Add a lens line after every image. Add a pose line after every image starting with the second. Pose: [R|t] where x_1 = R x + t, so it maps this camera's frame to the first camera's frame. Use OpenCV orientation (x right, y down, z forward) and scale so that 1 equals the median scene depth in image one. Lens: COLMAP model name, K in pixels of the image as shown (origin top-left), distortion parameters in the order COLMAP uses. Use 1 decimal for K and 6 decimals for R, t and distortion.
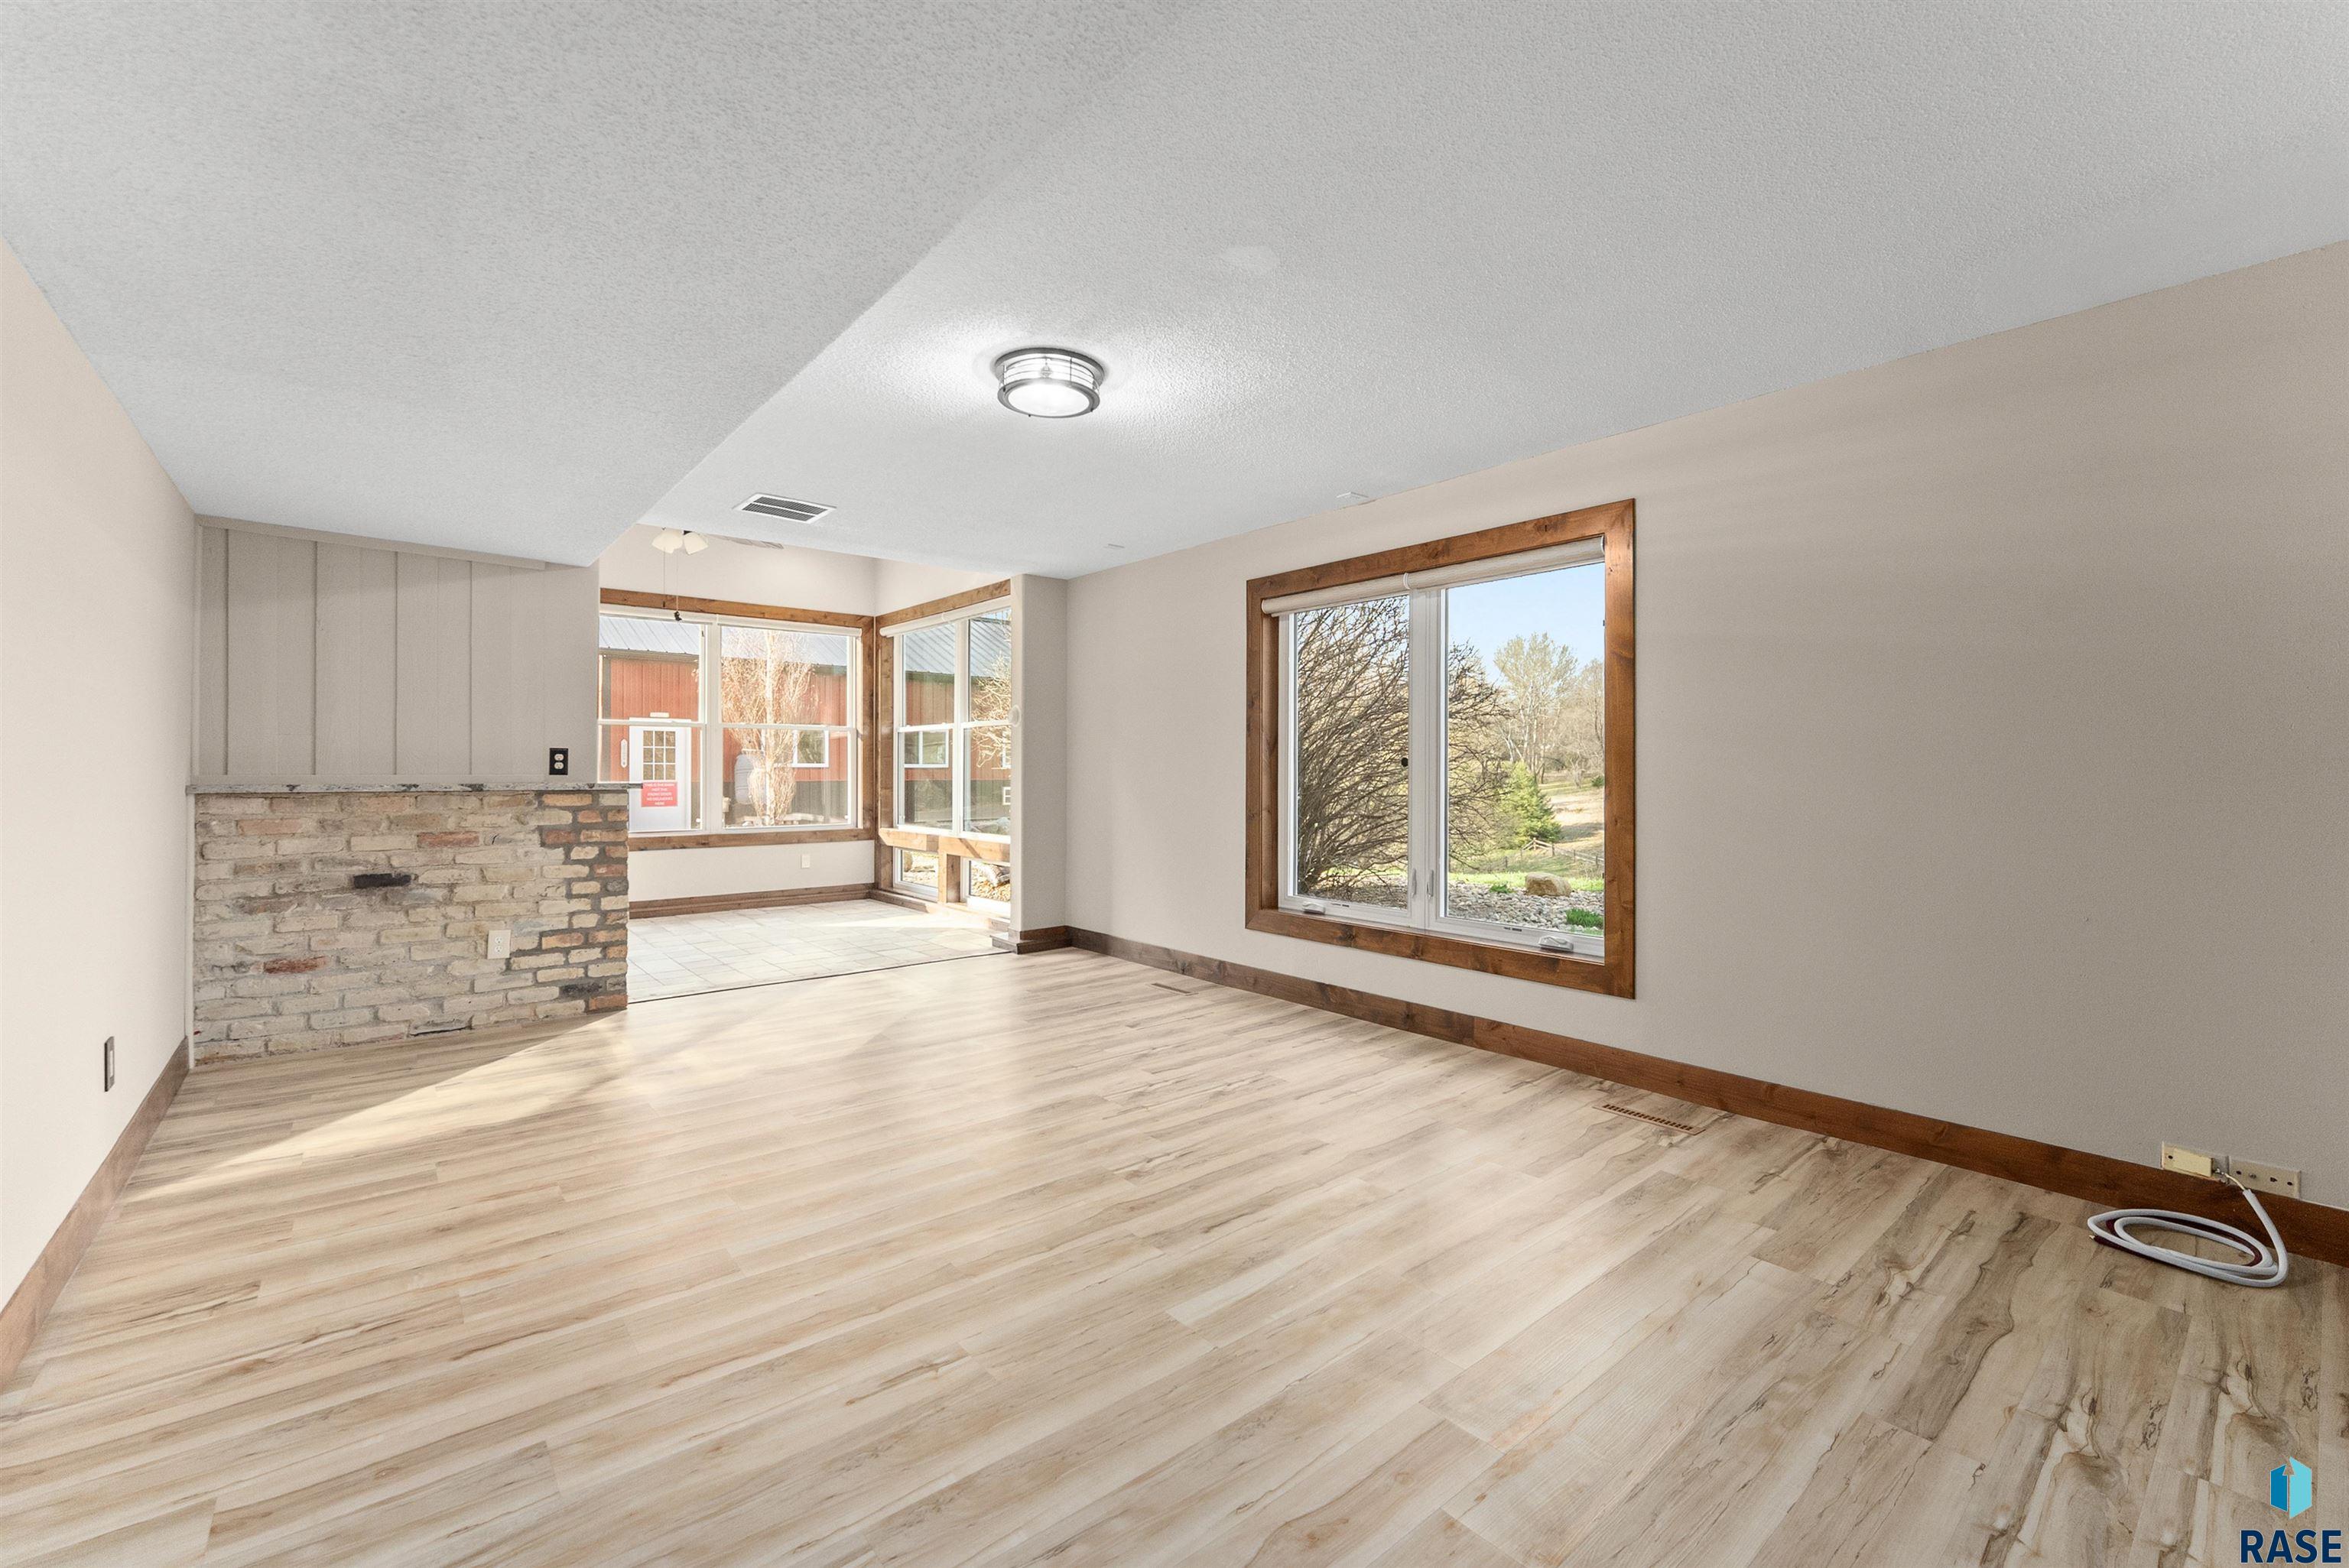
lens RADIAL K [[979.0, 0, 1178.2], [0, 979.0, 775.4], [0, 0, 1]] dist [-0.008137, 0.000962]
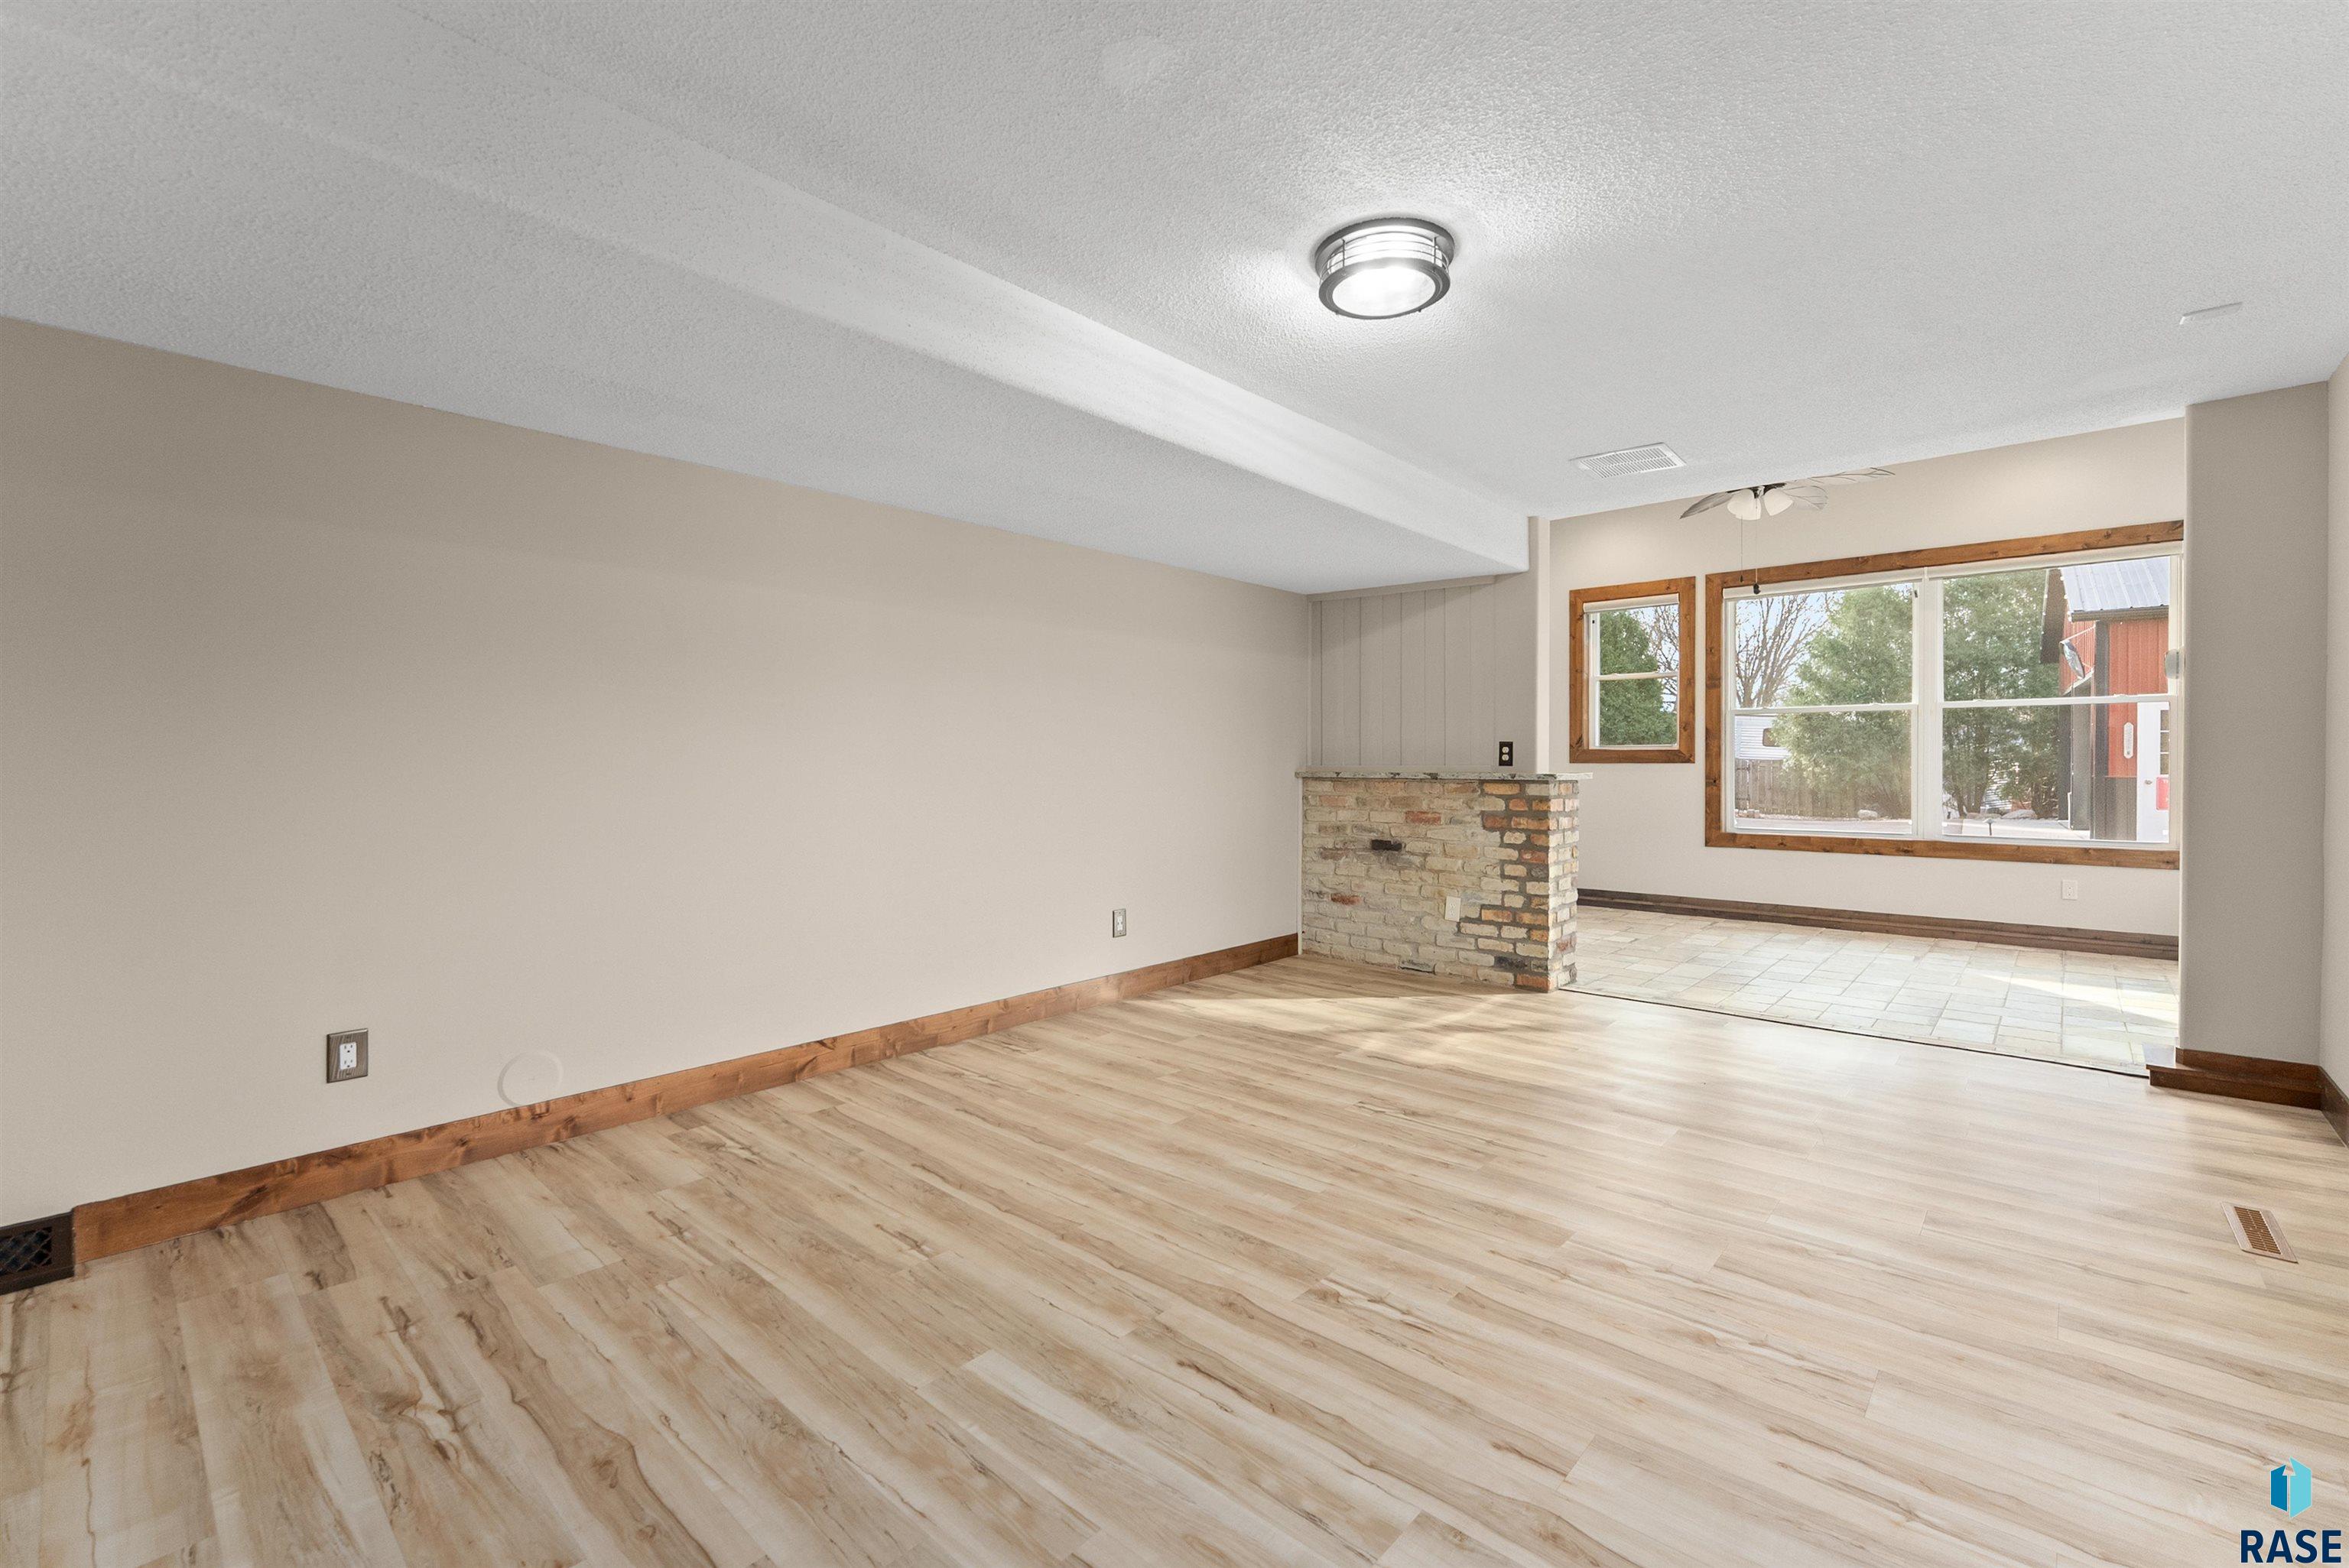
lens RADIAL K [[979.0, 0, 1161.1], [0, 979.0, 773.3], [0, 0, 1]] dist [-0.008137, 0.000962]
pose [[0.143043, 0.010315, -0.989663, 0.462516], [-0.004012, 0.999944, 0.009842, -0.001797], [0.989708, 0.002563, 0.143076, 0.519020]]
